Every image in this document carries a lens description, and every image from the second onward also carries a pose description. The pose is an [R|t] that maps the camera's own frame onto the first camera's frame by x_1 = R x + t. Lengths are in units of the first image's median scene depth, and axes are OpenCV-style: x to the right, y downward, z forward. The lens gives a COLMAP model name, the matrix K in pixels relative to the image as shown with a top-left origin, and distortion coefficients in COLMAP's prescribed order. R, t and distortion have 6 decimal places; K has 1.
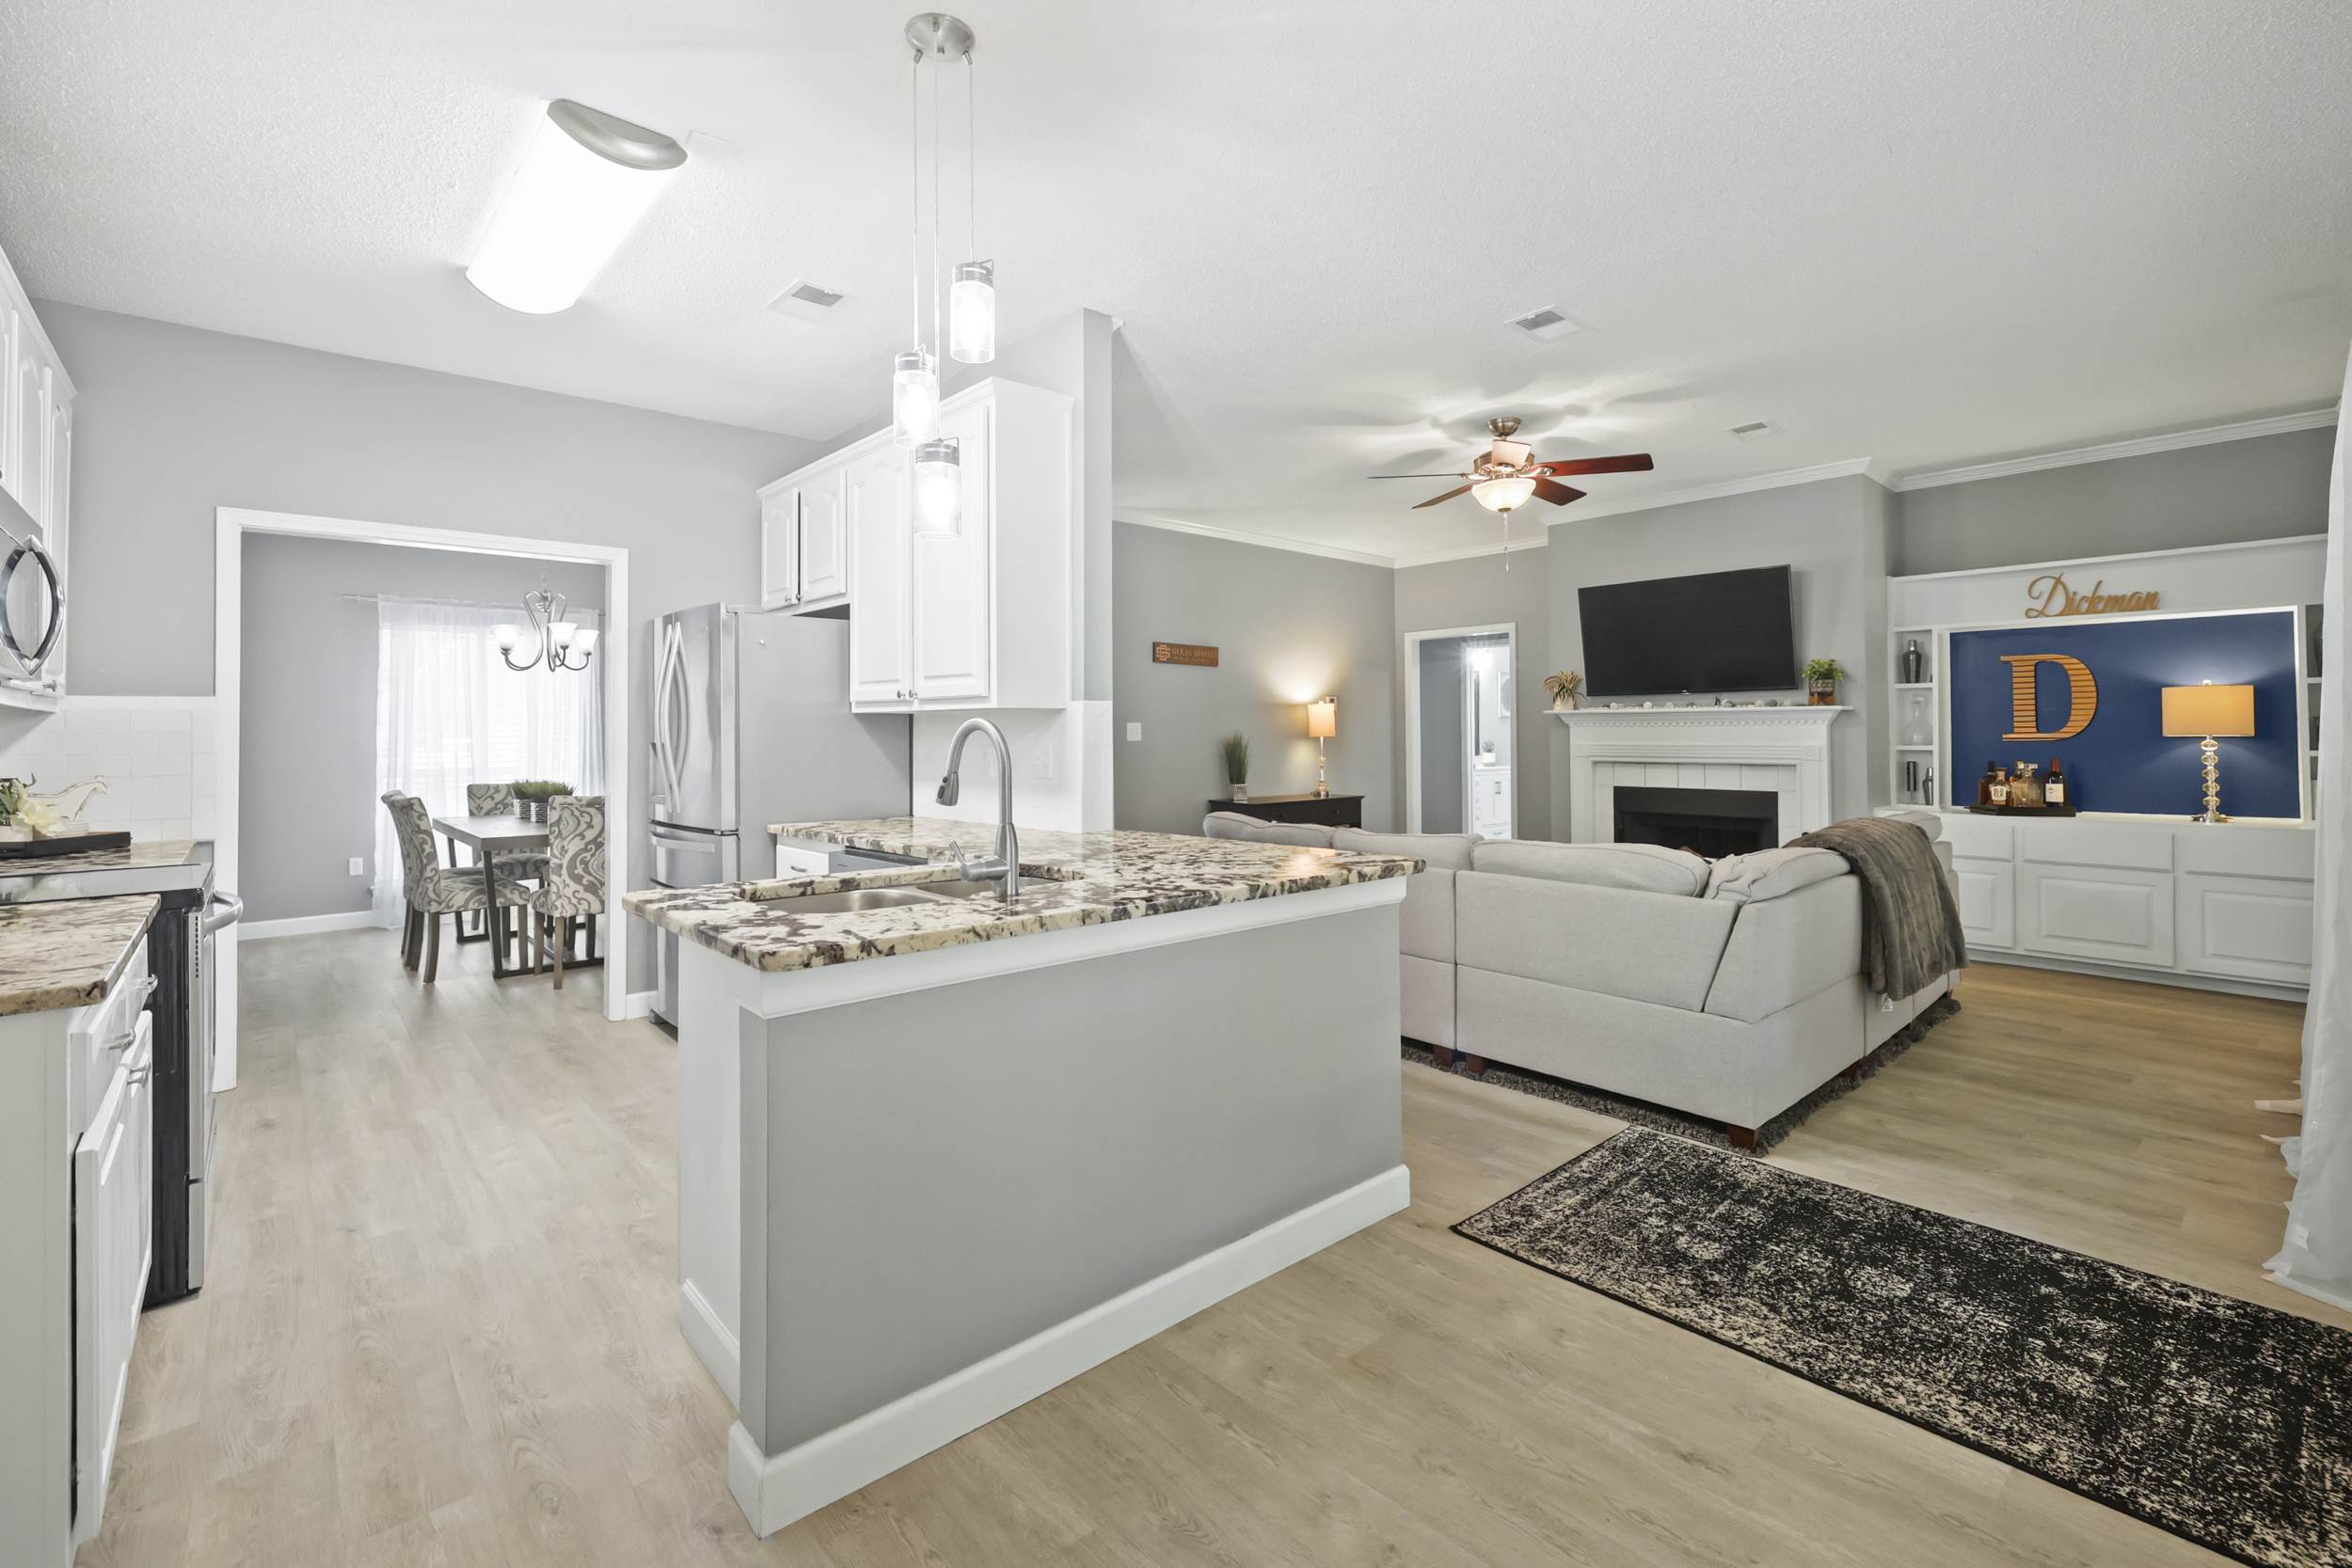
lens RADIAL K [[1034.3, 0, 1165.3], [0, 1034.3, 728.4], [0, 0, 1]] dist [0.000021, 0.000329]
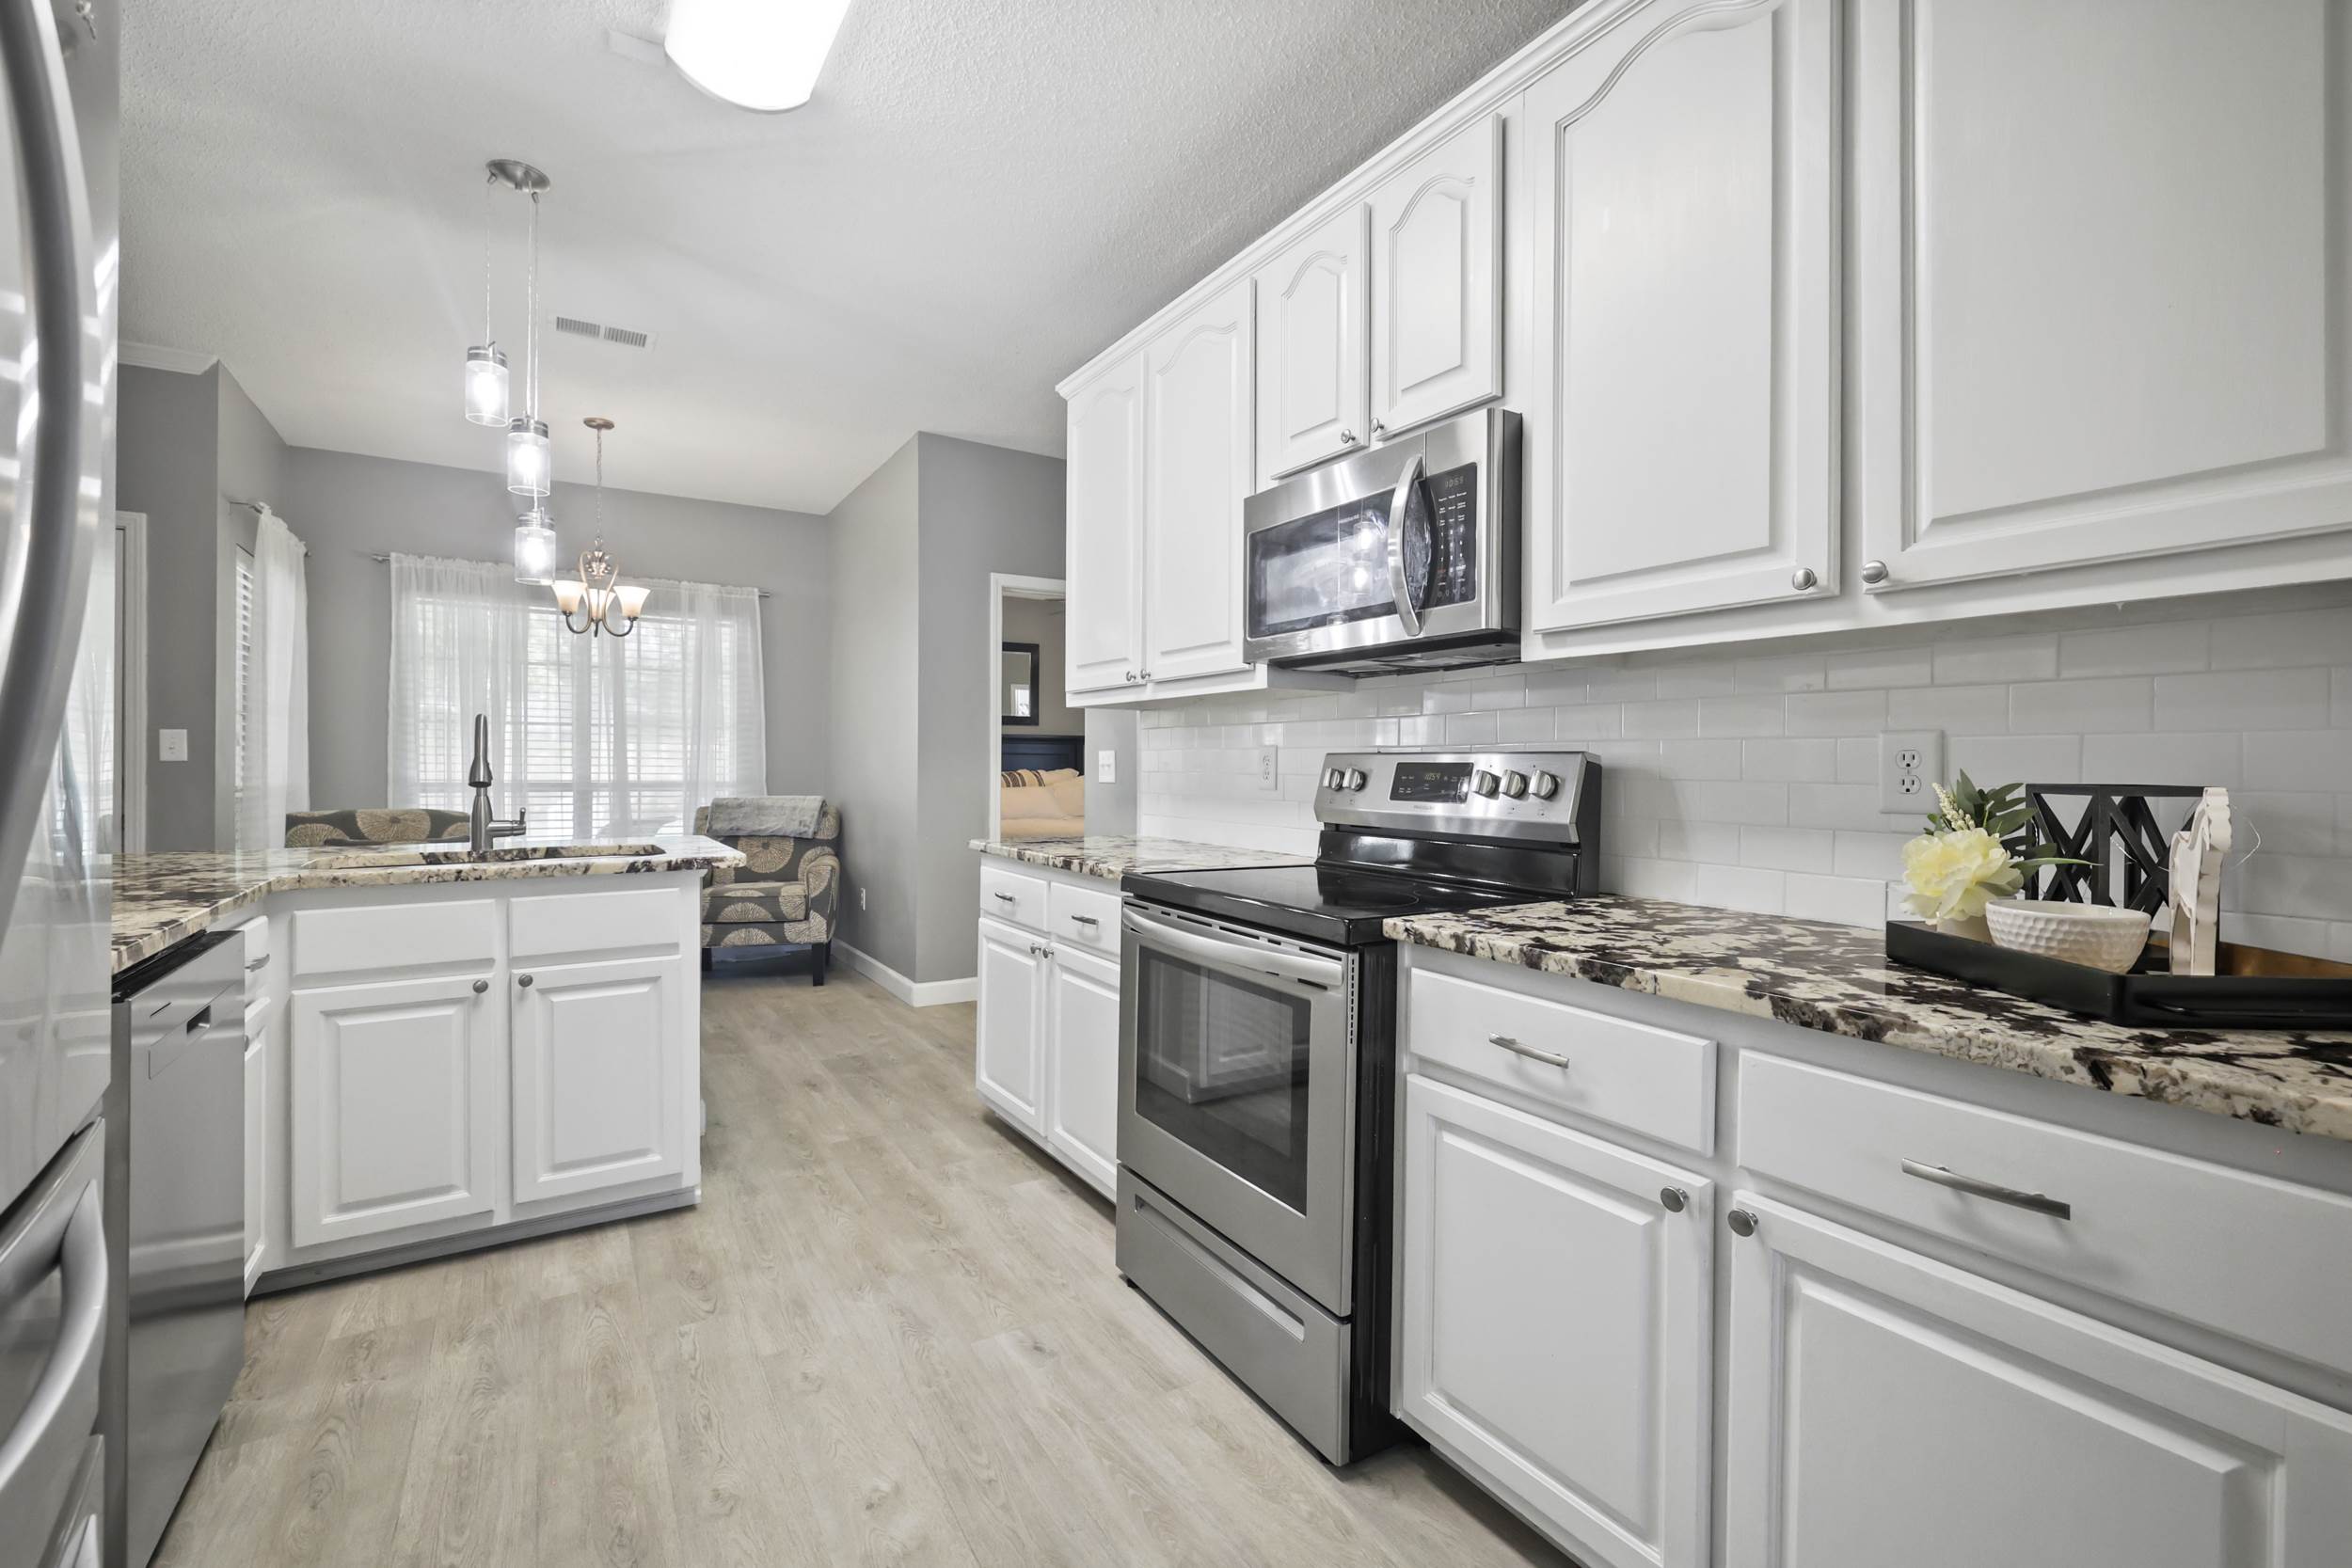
lens RADIAL K [[1009.6, 0, 1165.9], [0, 1009.6, 771.6], [0, 0, 1]] dist [0.000567, 0.000400]
pose [[-0.986211, -0.000763, 0.165492, -1.186763], [-0.001709, 0.999983, -0.005577, 0.064428], [-0.165485, -0.005783, -0.986195, 2.047019]]
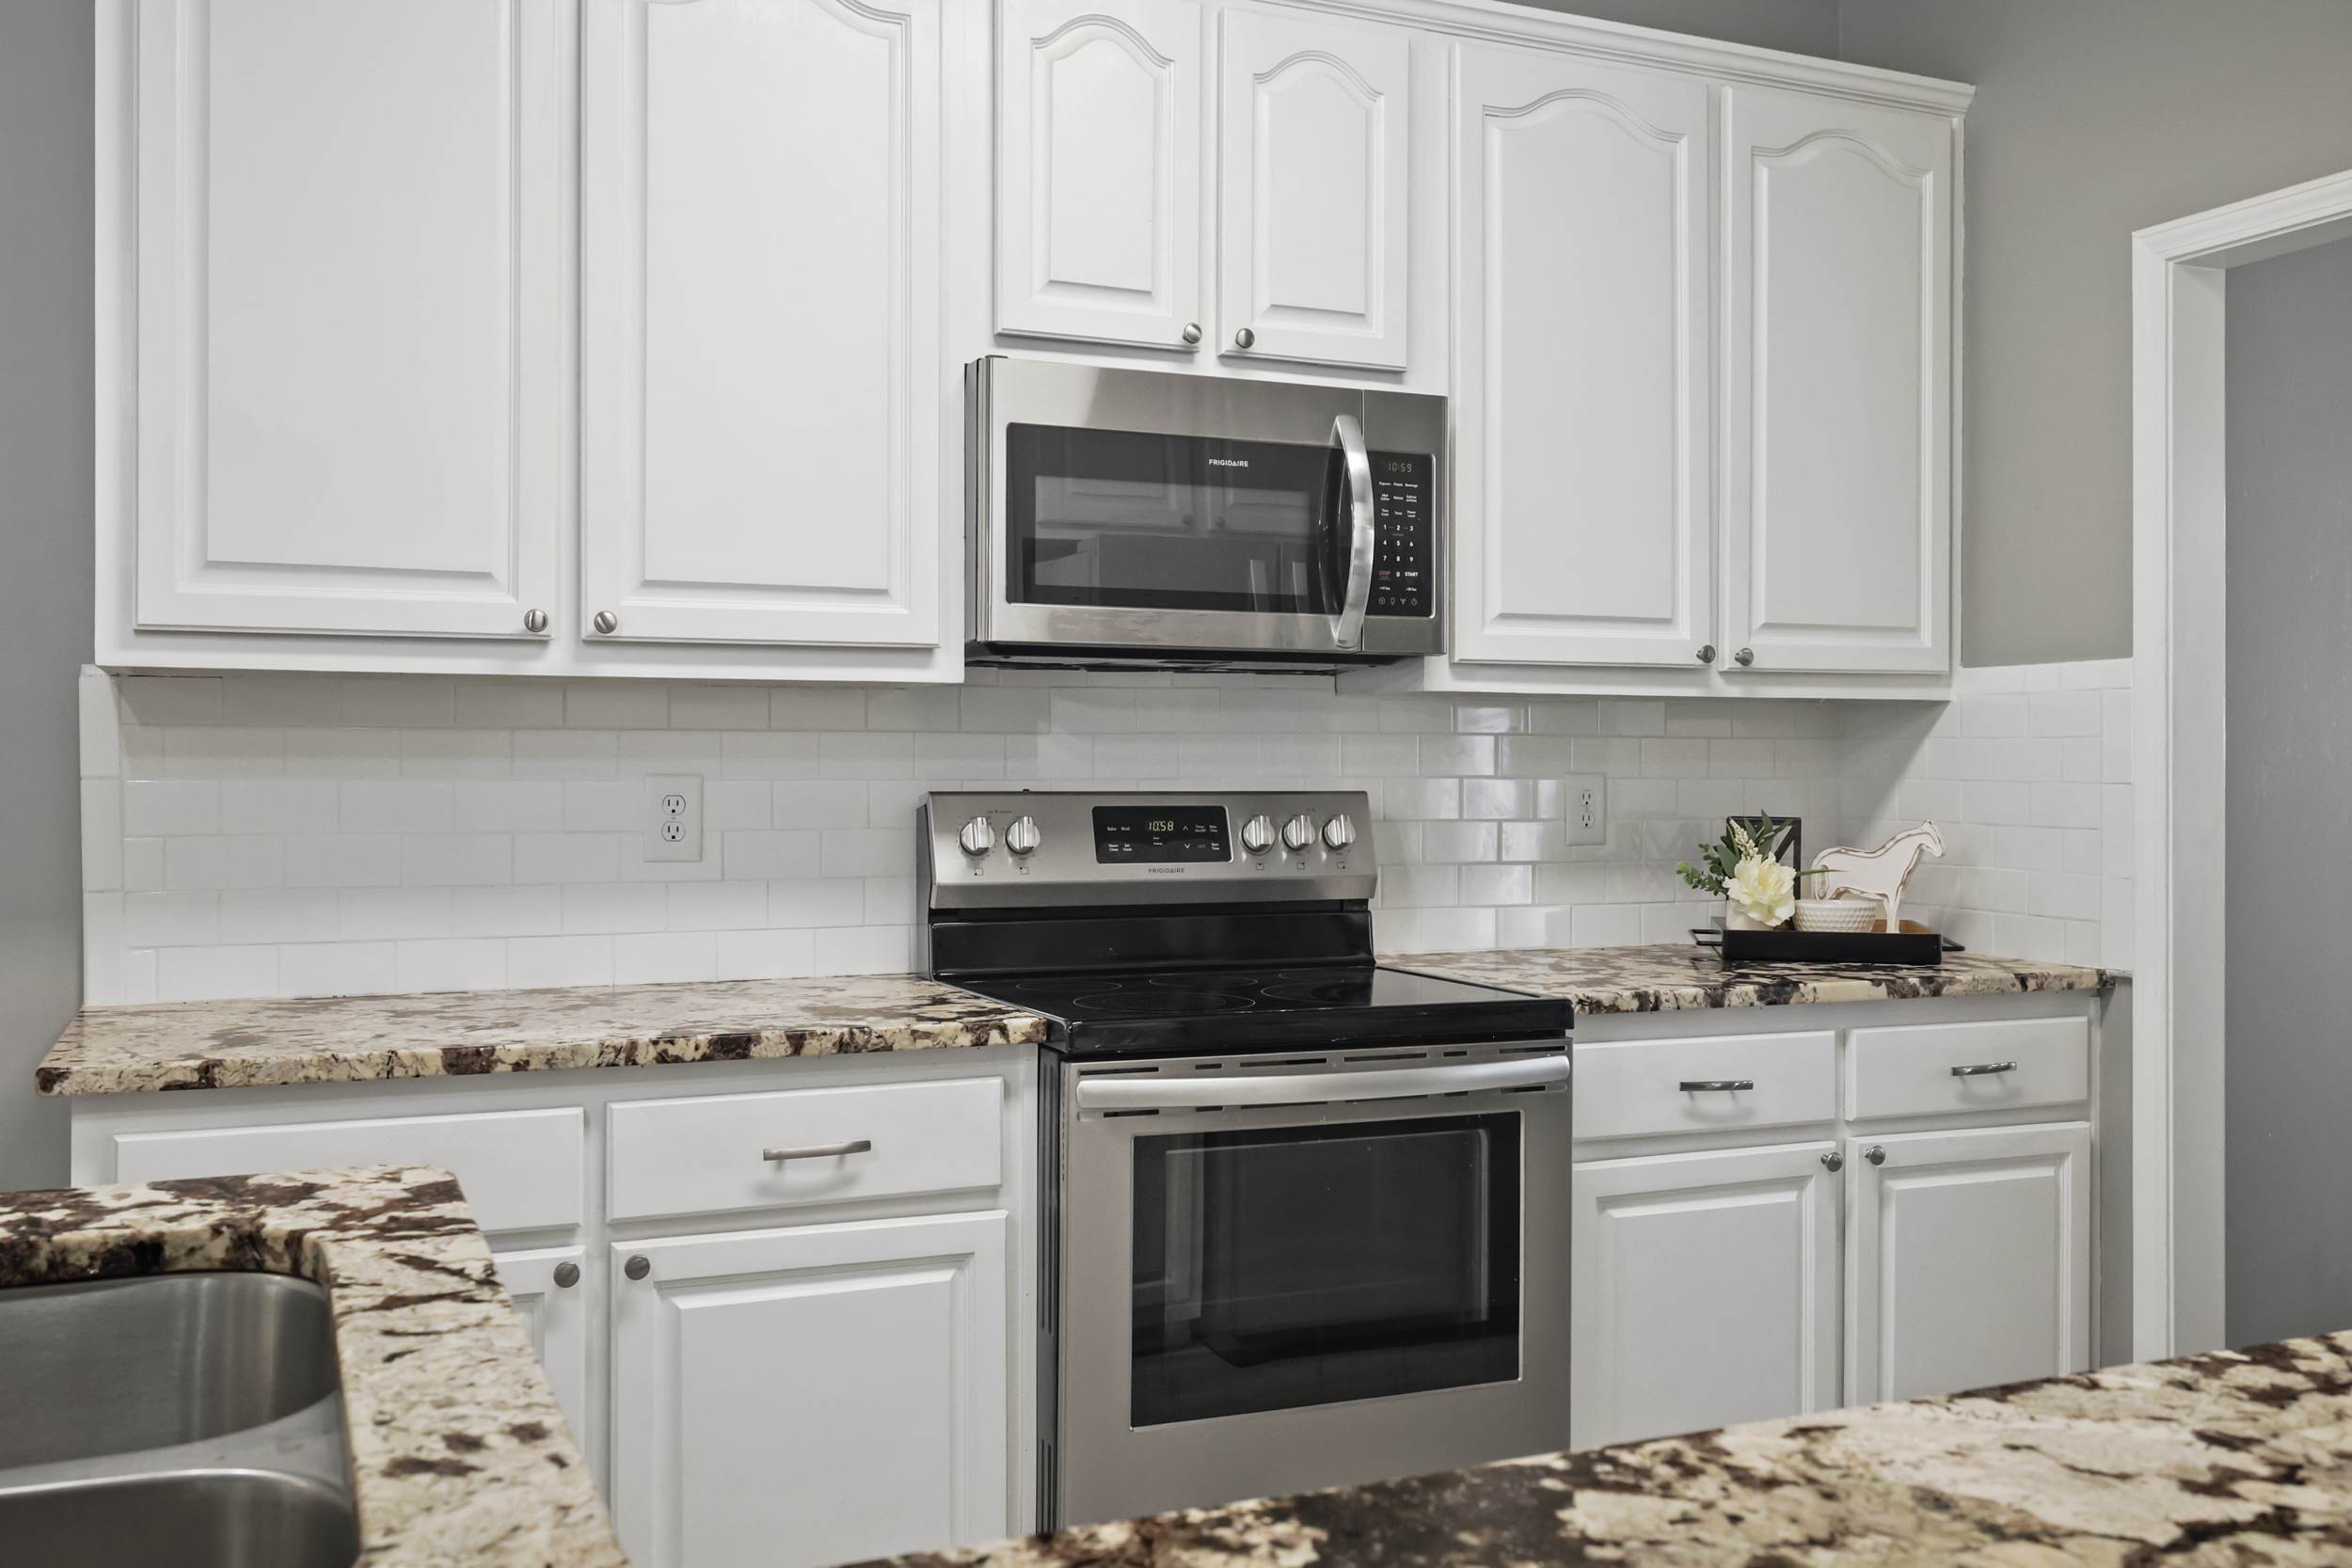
lens RADIAL K [[2075.2, 0, 1171.3], [0, 2075.2, 758.5], [0, 0, 1]] dist [0.009184, 0.002056]
pose [[-0.301802, 0.005500, -0.953355, 0.120105], [0.009799, 0.999948, 0.002666, 0.011158], [0.953320, -0.008538, -0.301840, 1.453385]]
